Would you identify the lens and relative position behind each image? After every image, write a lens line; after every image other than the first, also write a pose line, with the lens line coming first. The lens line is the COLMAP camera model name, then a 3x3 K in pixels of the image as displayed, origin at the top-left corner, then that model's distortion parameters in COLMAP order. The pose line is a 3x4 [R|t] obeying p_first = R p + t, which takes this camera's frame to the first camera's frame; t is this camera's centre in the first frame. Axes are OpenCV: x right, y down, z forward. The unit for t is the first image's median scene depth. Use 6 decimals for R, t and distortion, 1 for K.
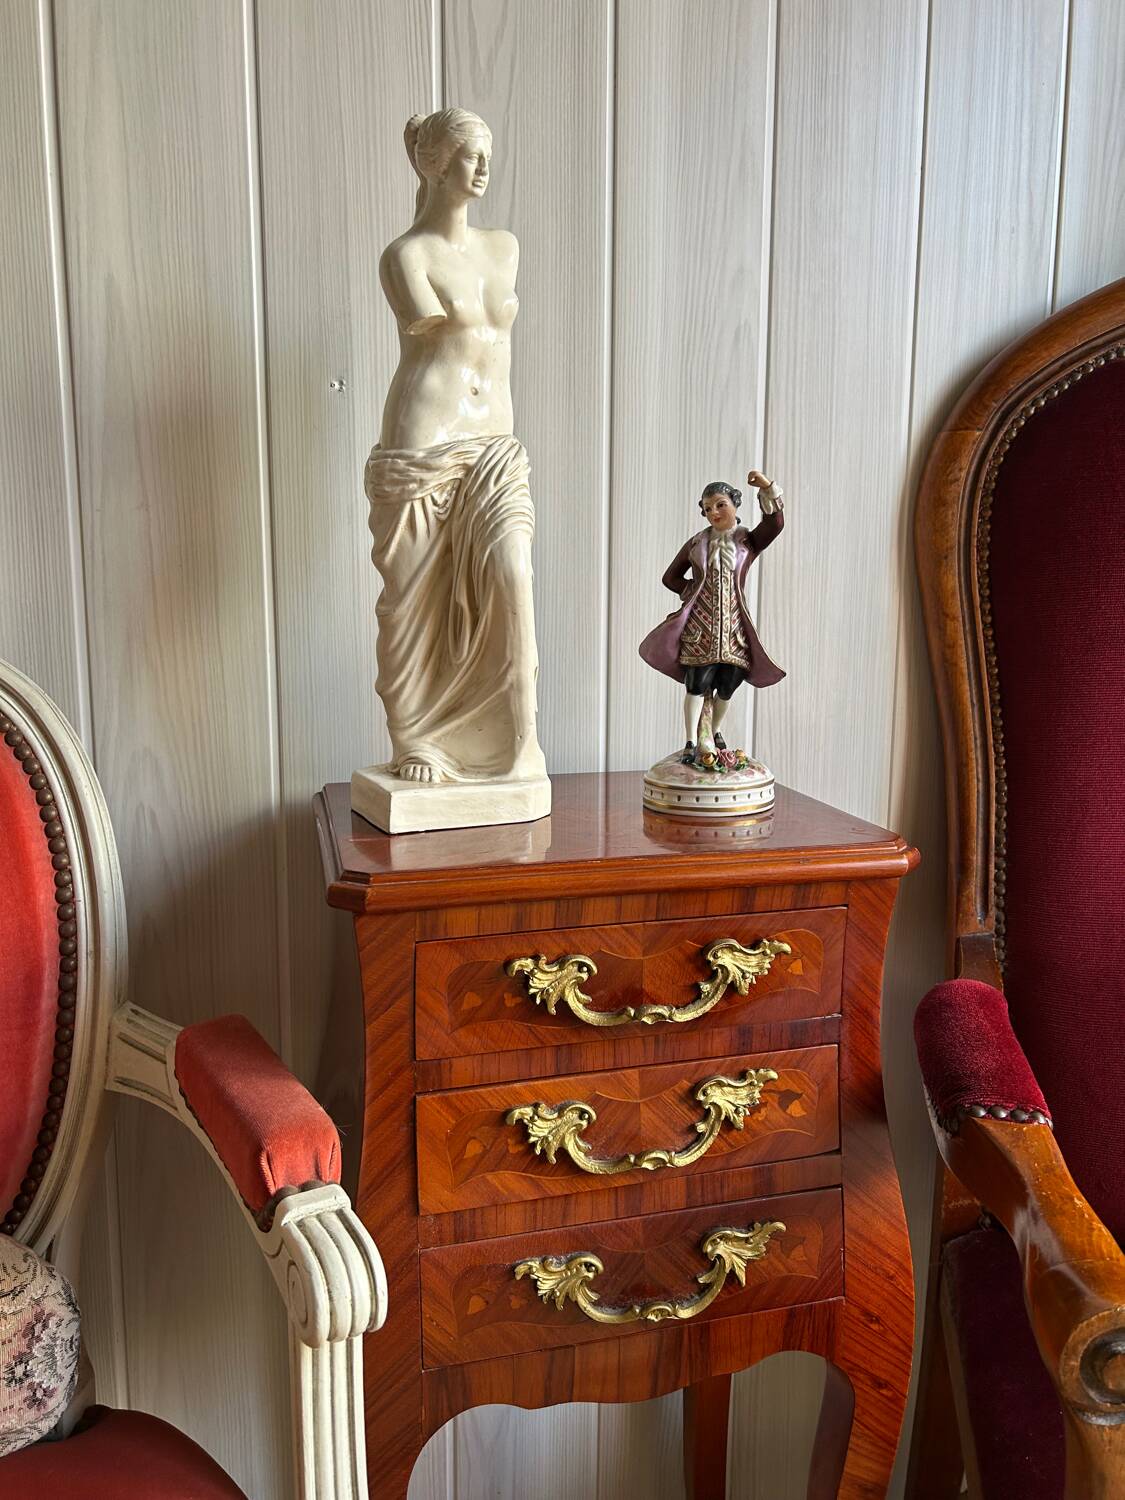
lens RADIAL K [[1128.8, 0, 575.7], [0, 1128.8, 744.2], [0, 0, 1]] dist [0.056837, -0.087395]
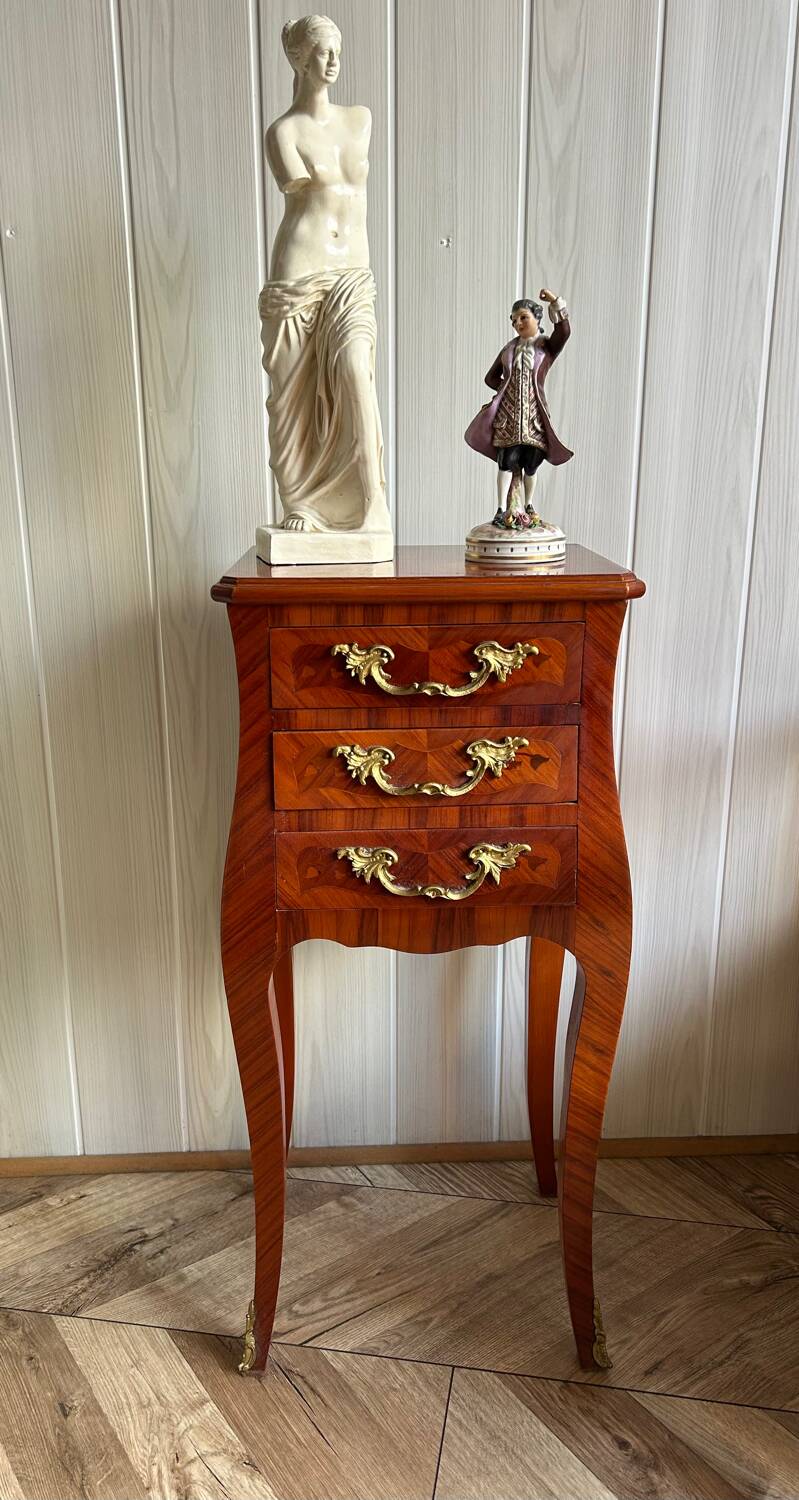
lens RADIAL K [[1141.1, 0, 396.9], [0, 1141.1, 759.8], [0, 0, 1]] dist [0.092889, -0.135099]
pose [[0.973541, 0.054063, -0.222023, 0.335933], [-0.024027, 0.990442, 0.135820, 0.125388], [0.227244, -0.126892, 0.965536, -0.409303]]
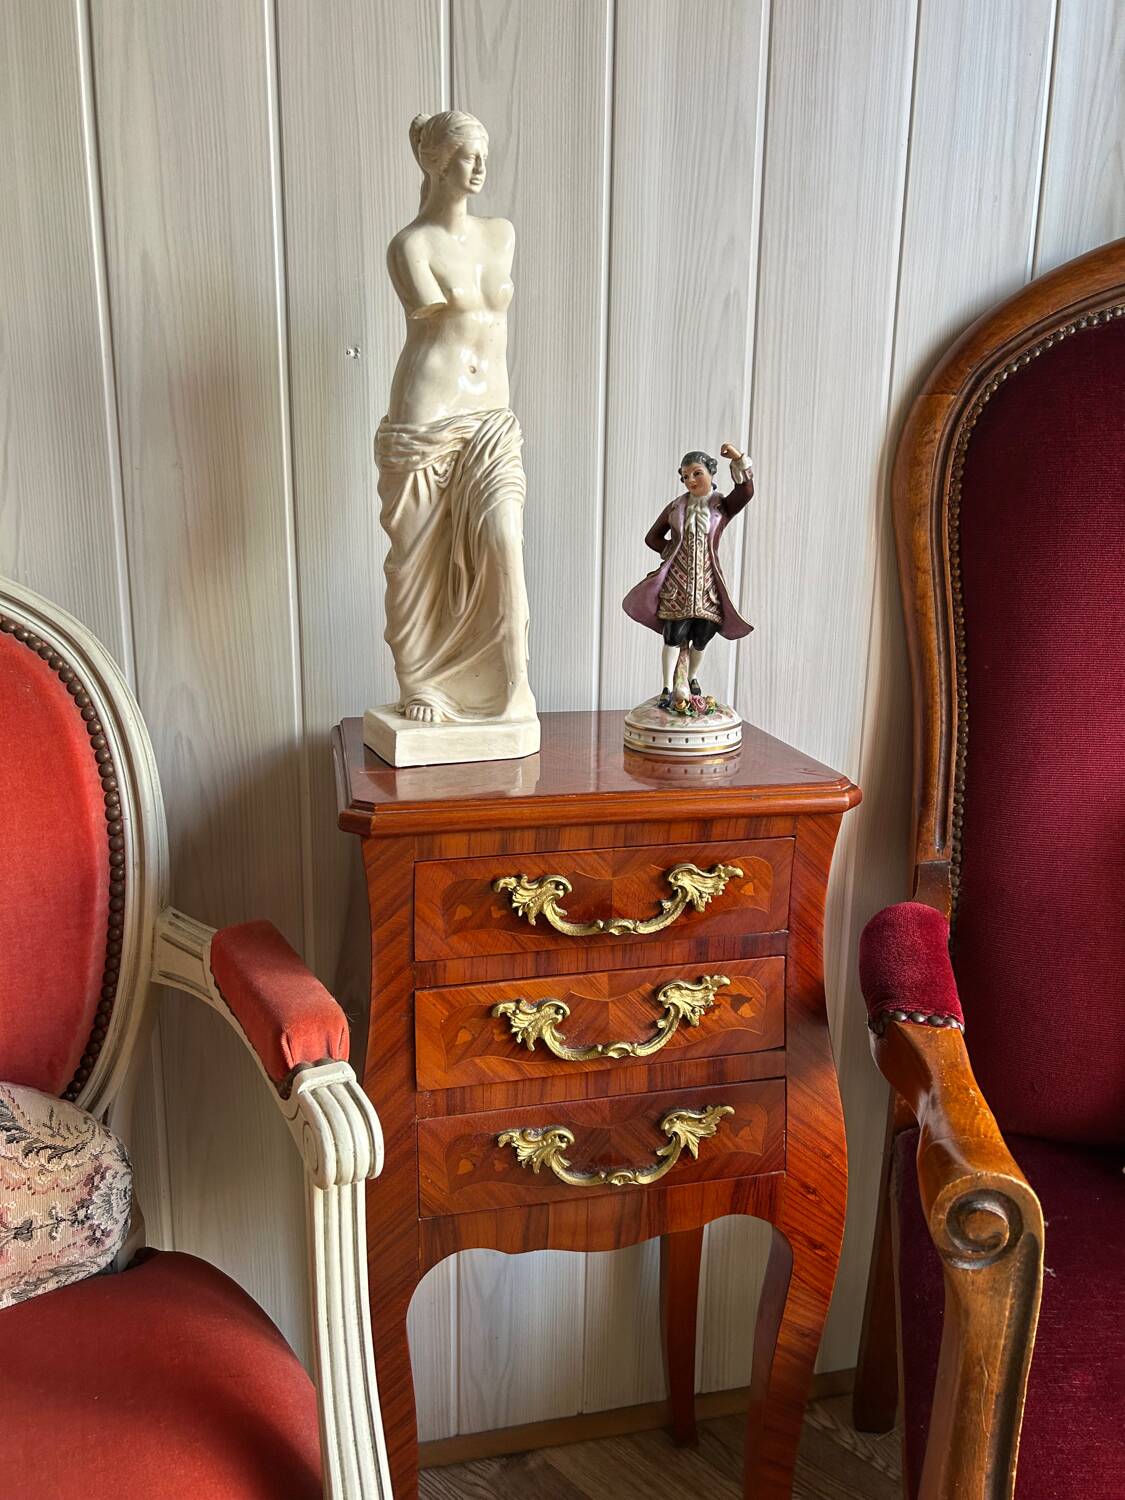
lens RADIAL K [[1118.3, 0, 576.6], [0, 1118.3, 745.0], [0, 0, 1]] dist [0.102325, -0.213616]
pose [[0.999503, 0.016989, -0.026539, 0.048883], [-0.014998, 0.997182, 0.073501, -0.029141], [0.027713, -0.073067, 0.996942, -0.124656]]
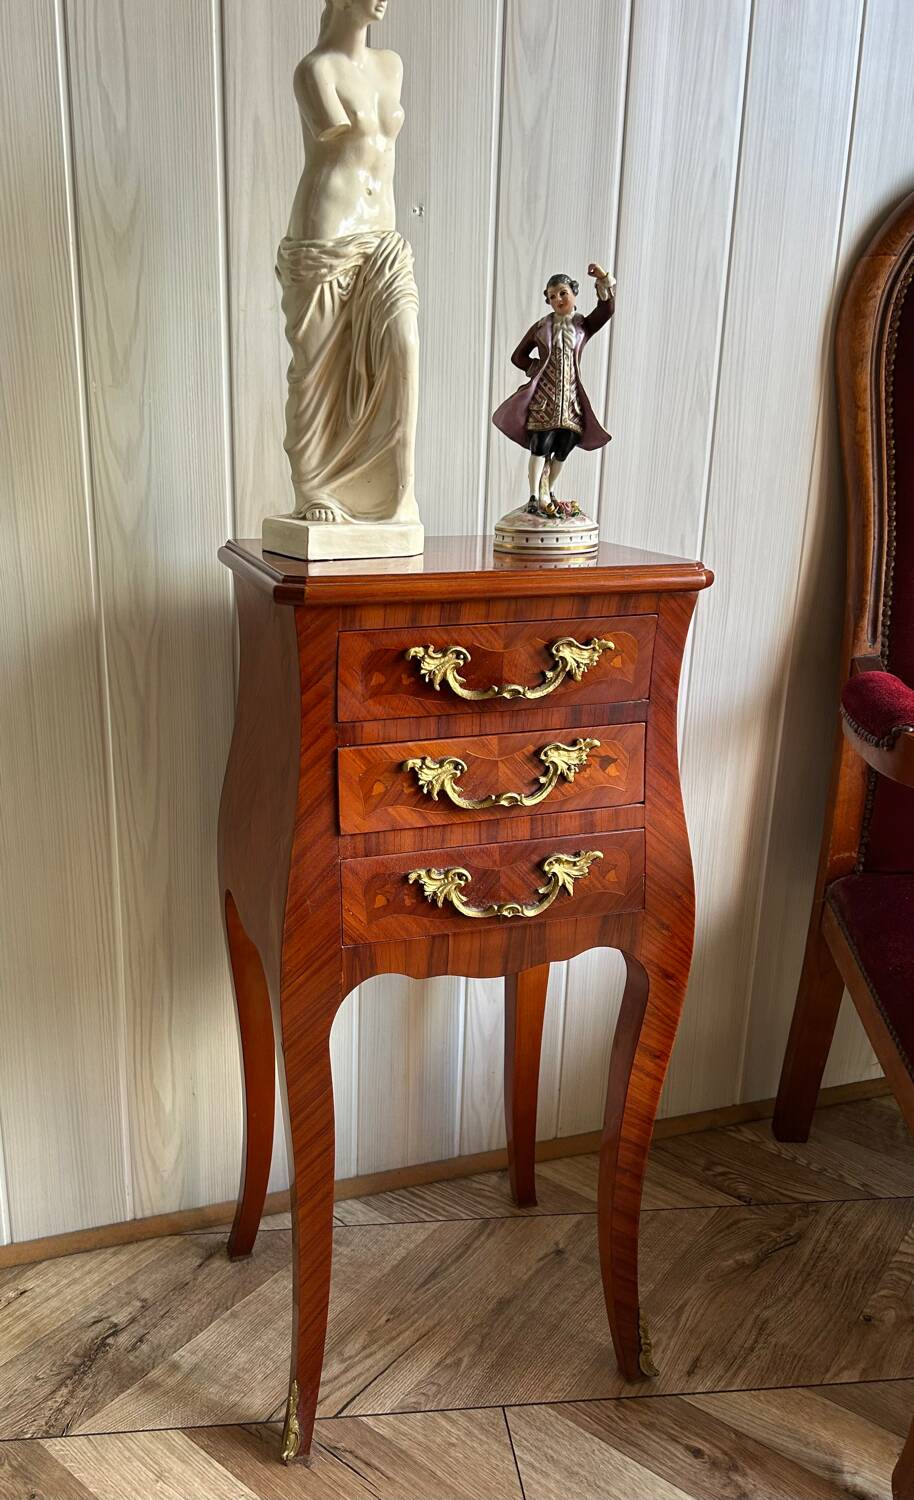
lens RADIAL K [[1140.2, 0, 378.4], [0, 1140.2, 755.7], [0, 0, 1]] dist [0.082630, -0.111106]
pose [[0.999418, -0.005394, 0.033669, -0.127666], [0.000718, 0.990516, 0.137396, 0.122517], [-0.034090, -0.137292, 0.989944, -0.320944]]
